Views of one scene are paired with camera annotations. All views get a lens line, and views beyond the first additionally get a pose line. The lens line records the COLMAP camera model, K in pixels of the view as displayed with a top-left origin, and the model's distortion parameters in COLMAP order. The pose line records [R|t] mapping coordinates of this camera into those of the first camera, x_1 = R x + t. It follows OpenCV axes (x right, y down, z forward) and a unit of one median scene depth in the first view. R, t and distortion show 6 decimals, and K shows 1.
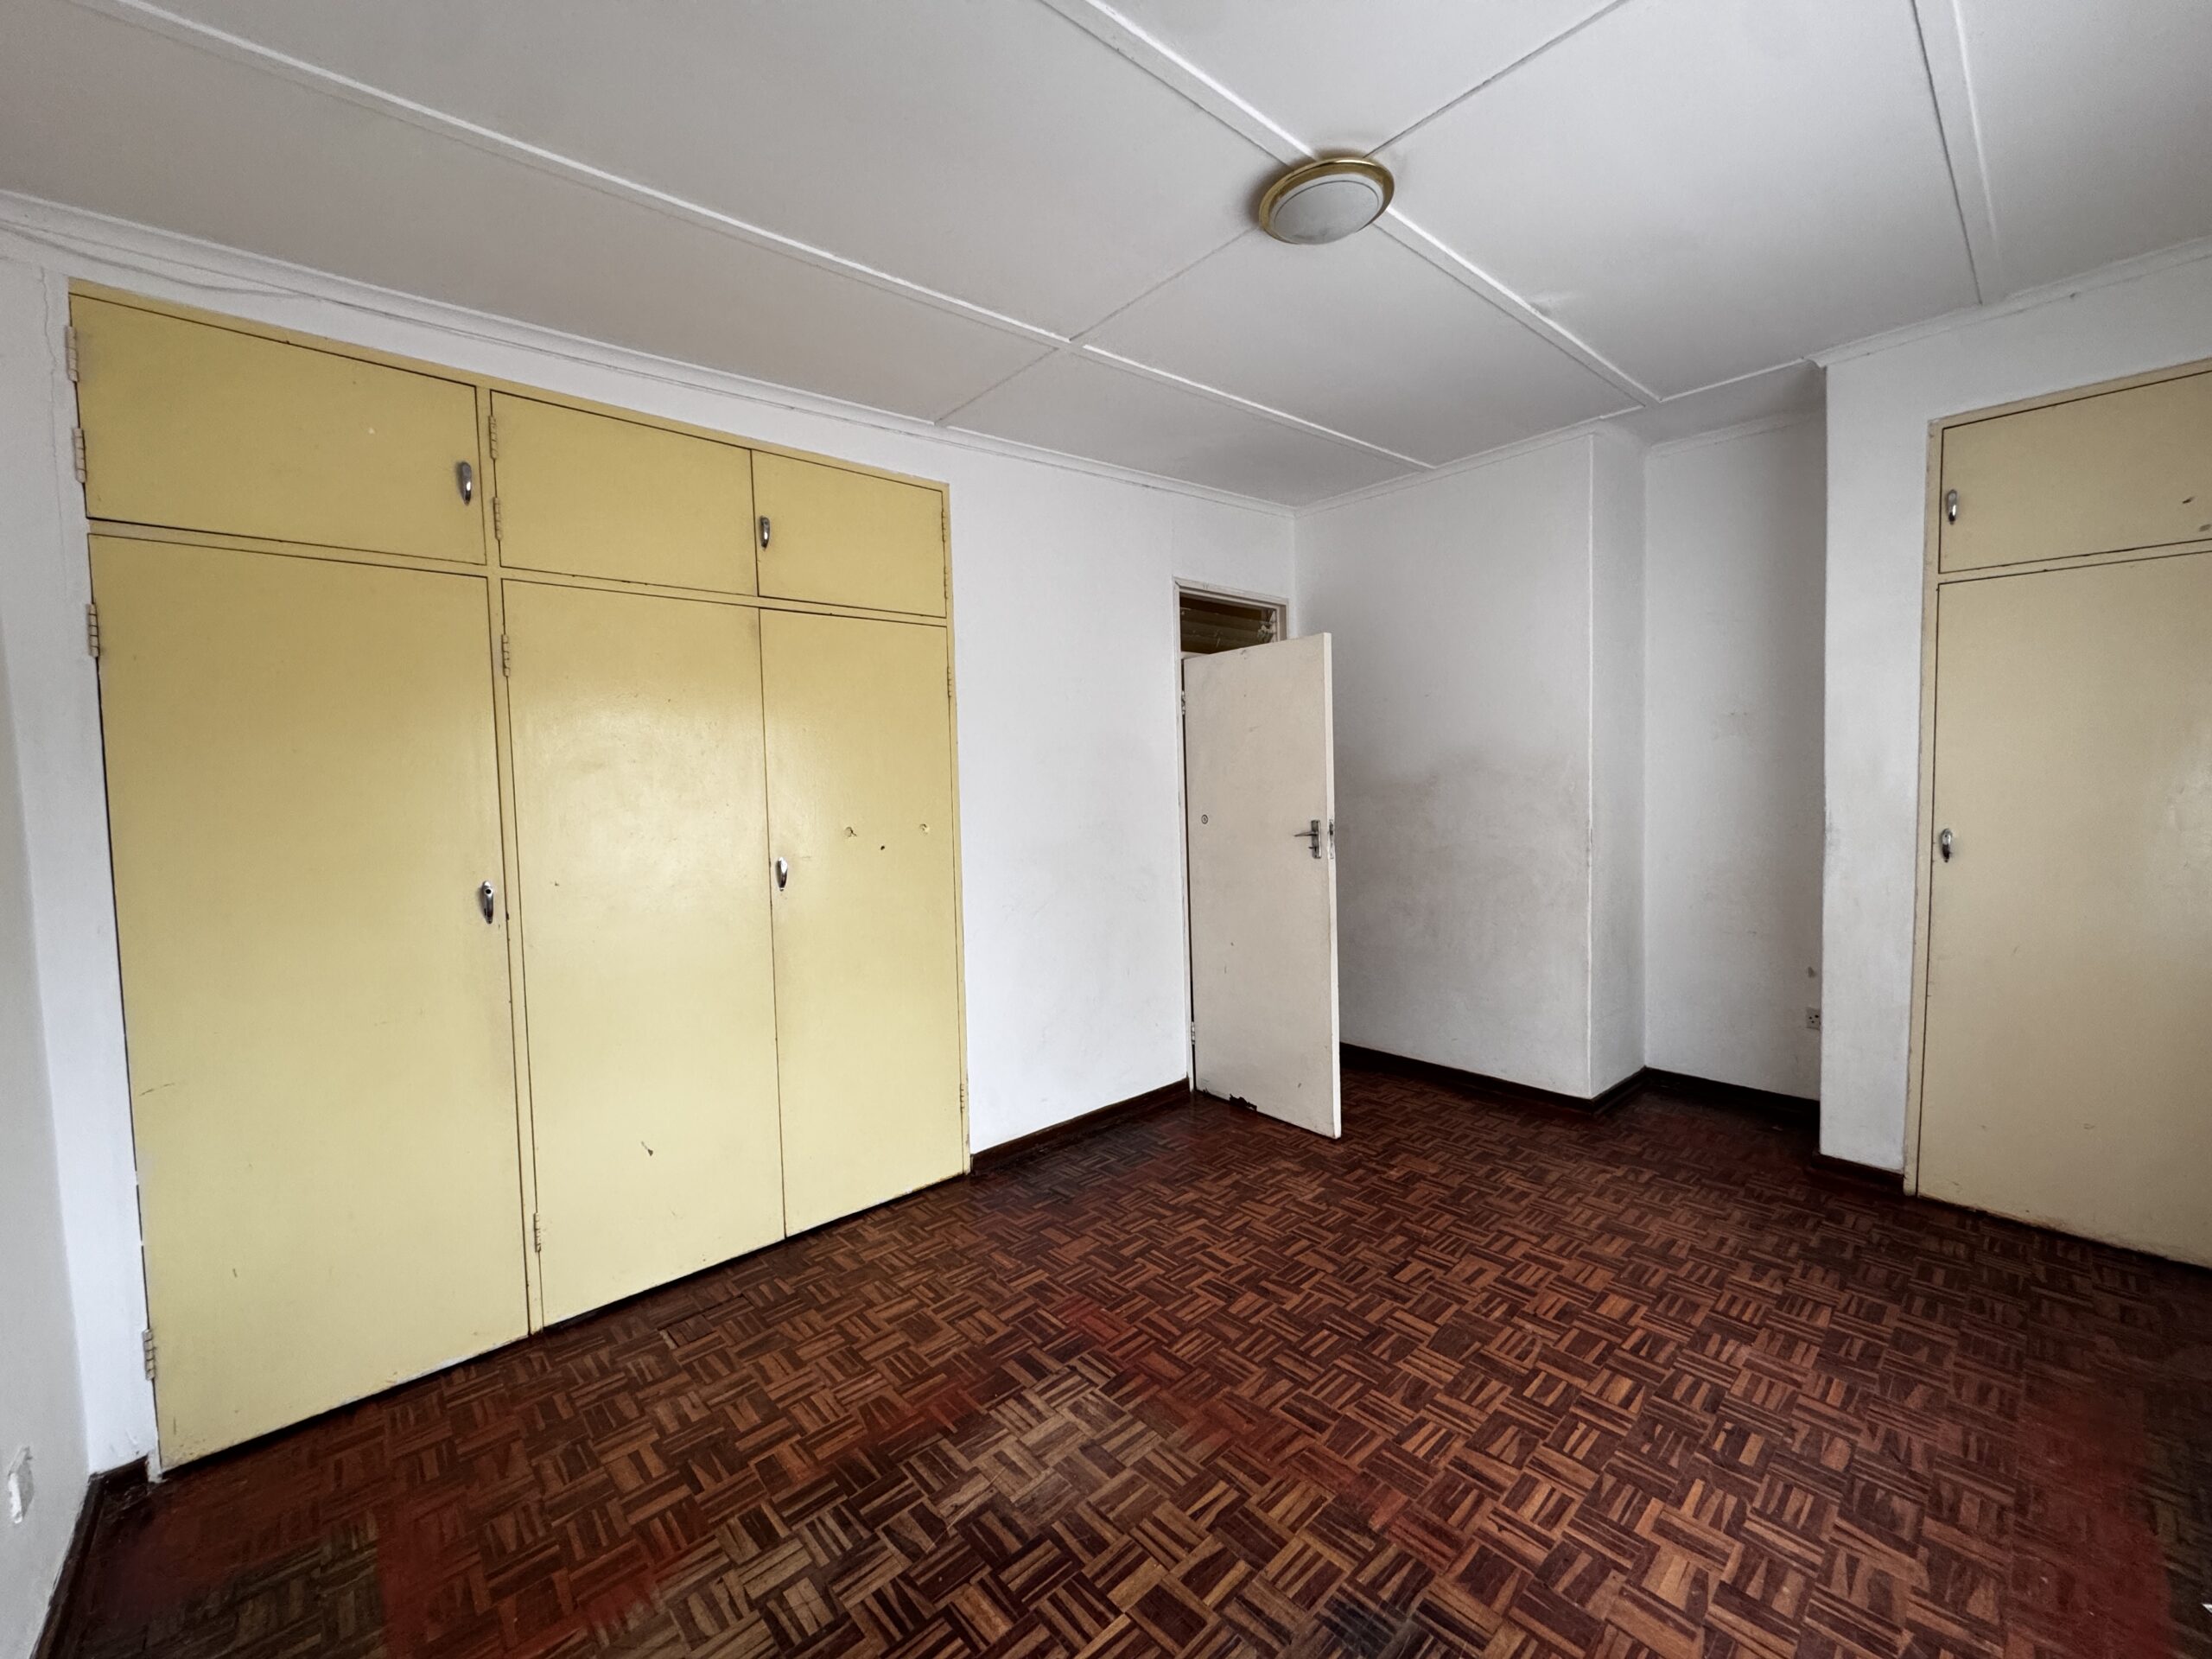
lens RADIAL K [[887.2, 0, 1104.6], [0, 887.2, 815.3], [0, 0, 1]] dist [-0.000071, 0.000106]
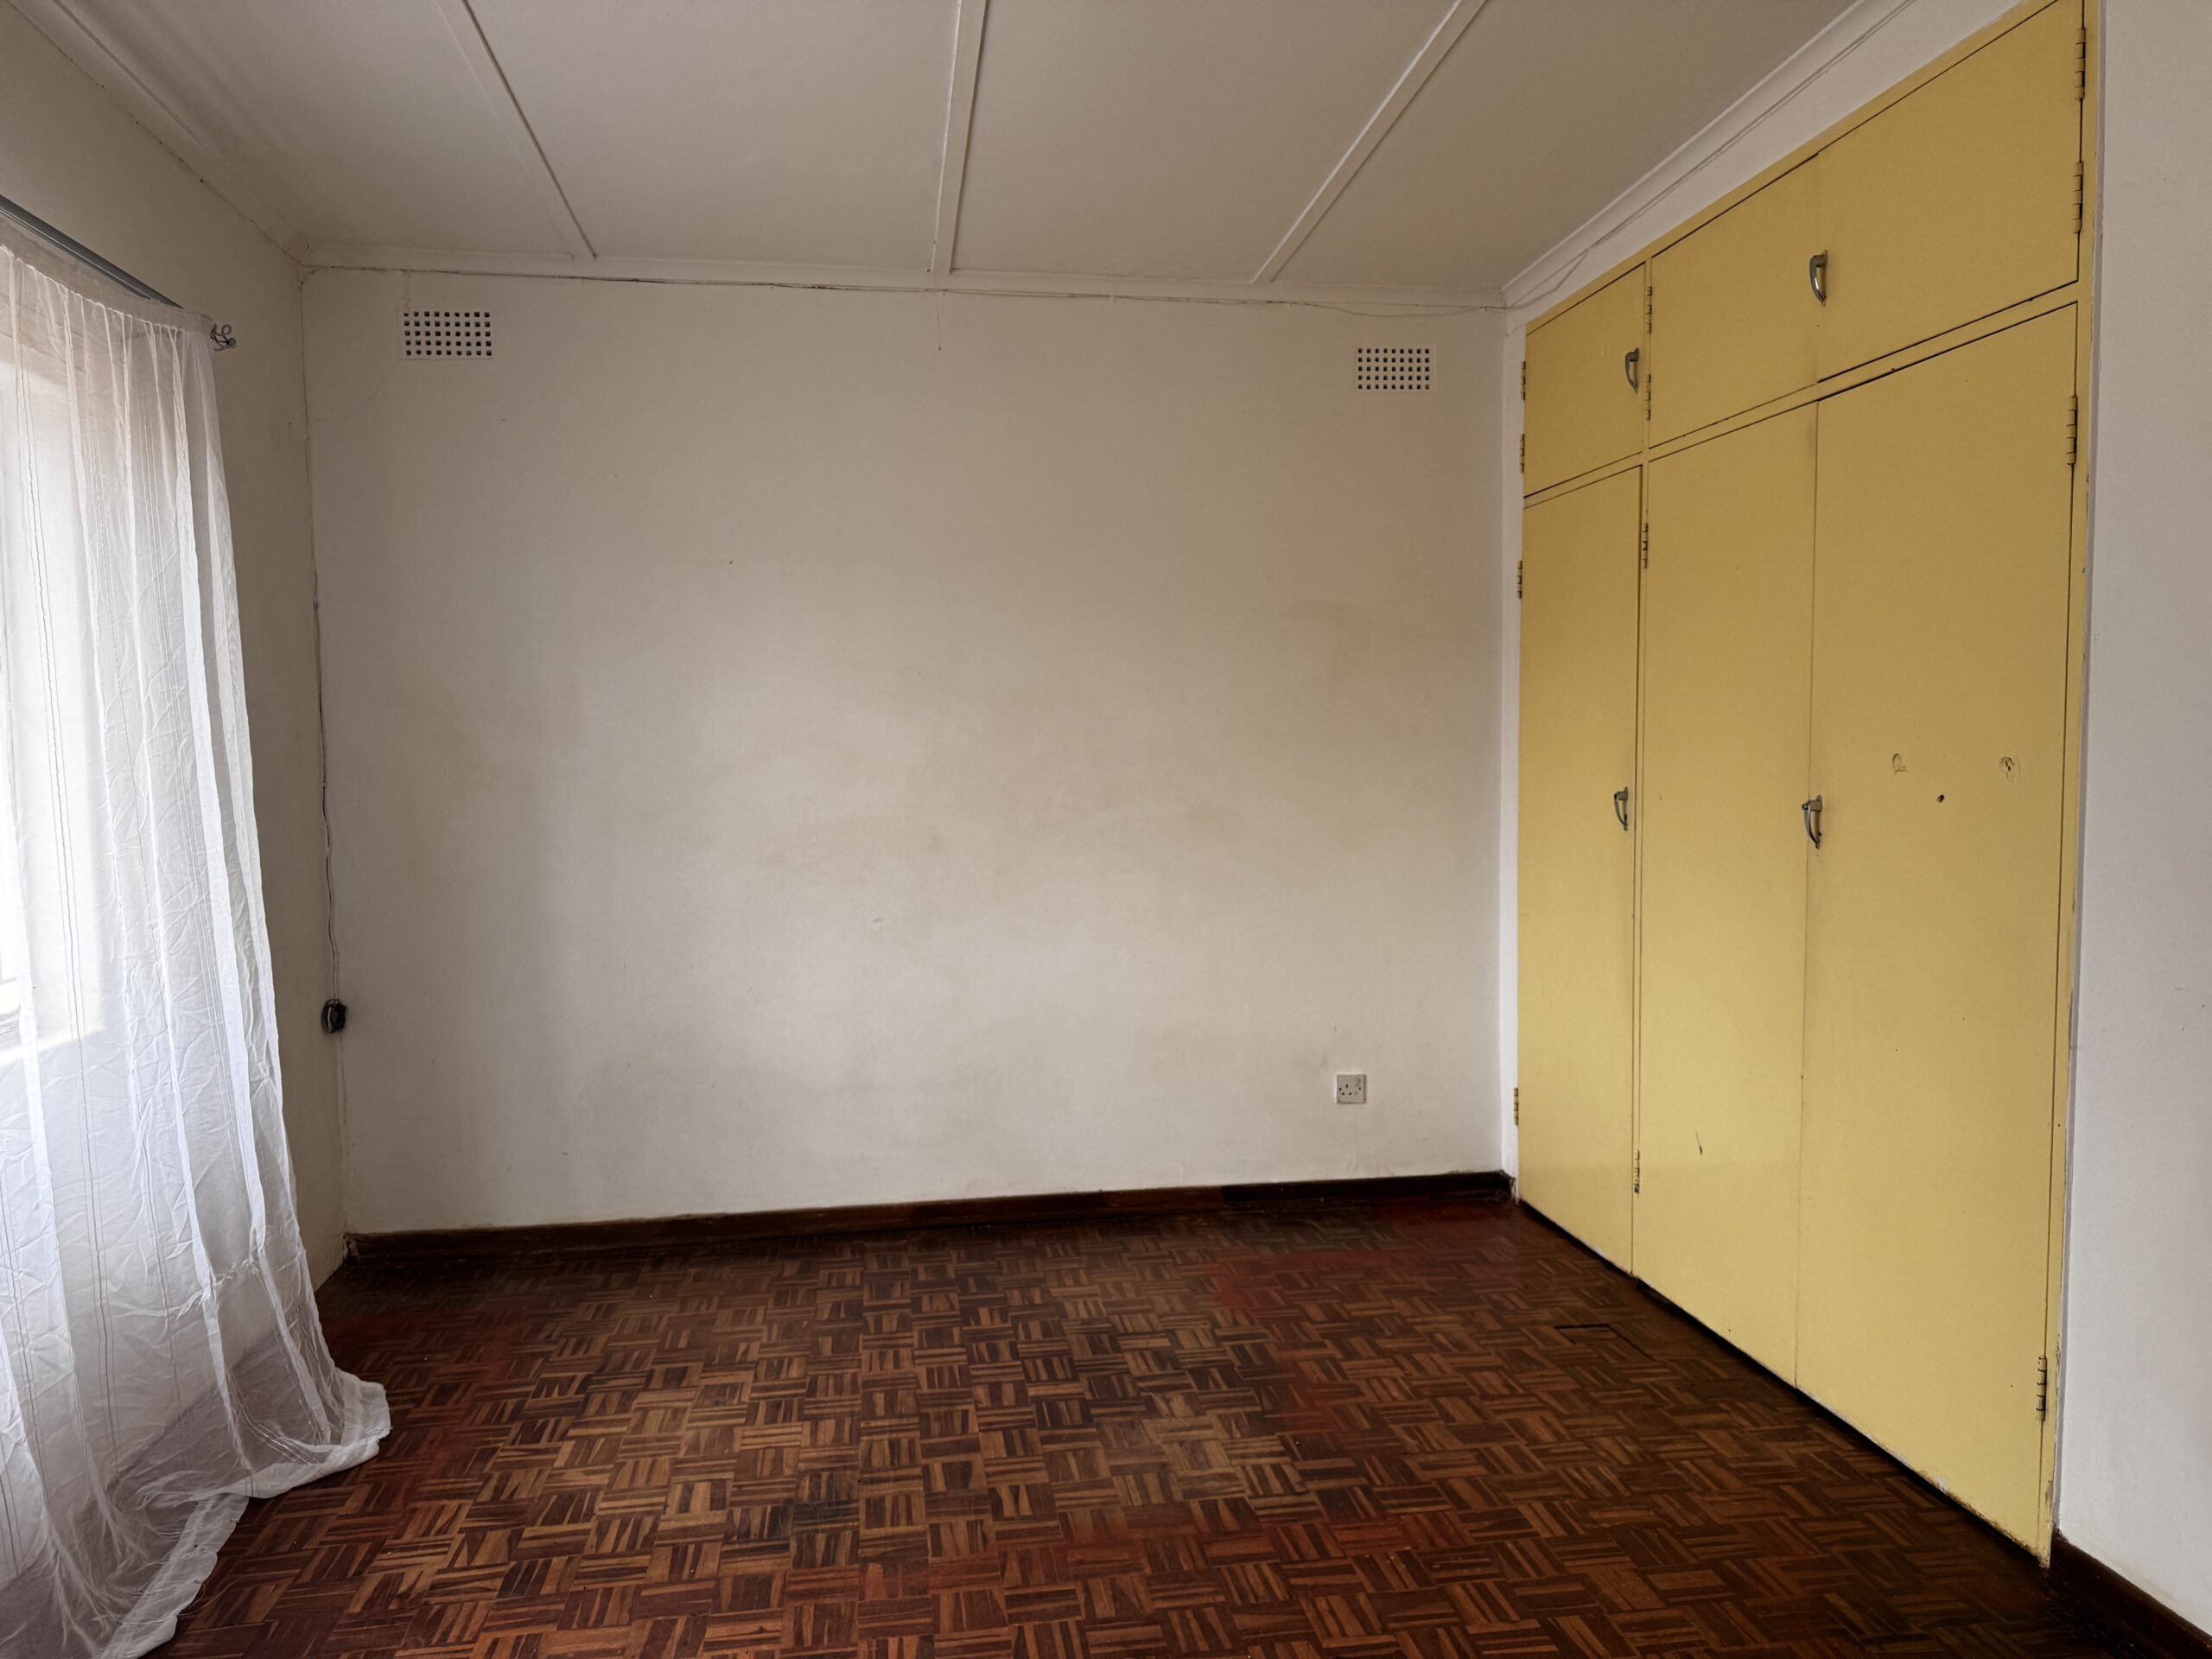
lens RADIAL K [[1549.8, 0, 1107.3], [0, 1549.8, 833.1], [0, 0, 1]] dist [-0.014661, -0.008970]
pose [[-0.554319, 0.082537, -0.828202, 1.248893], [-0.006471, 0.994613, 0.103452, -0.055490], [0.832279, 0.062704, -0.550799, 1.809405]]
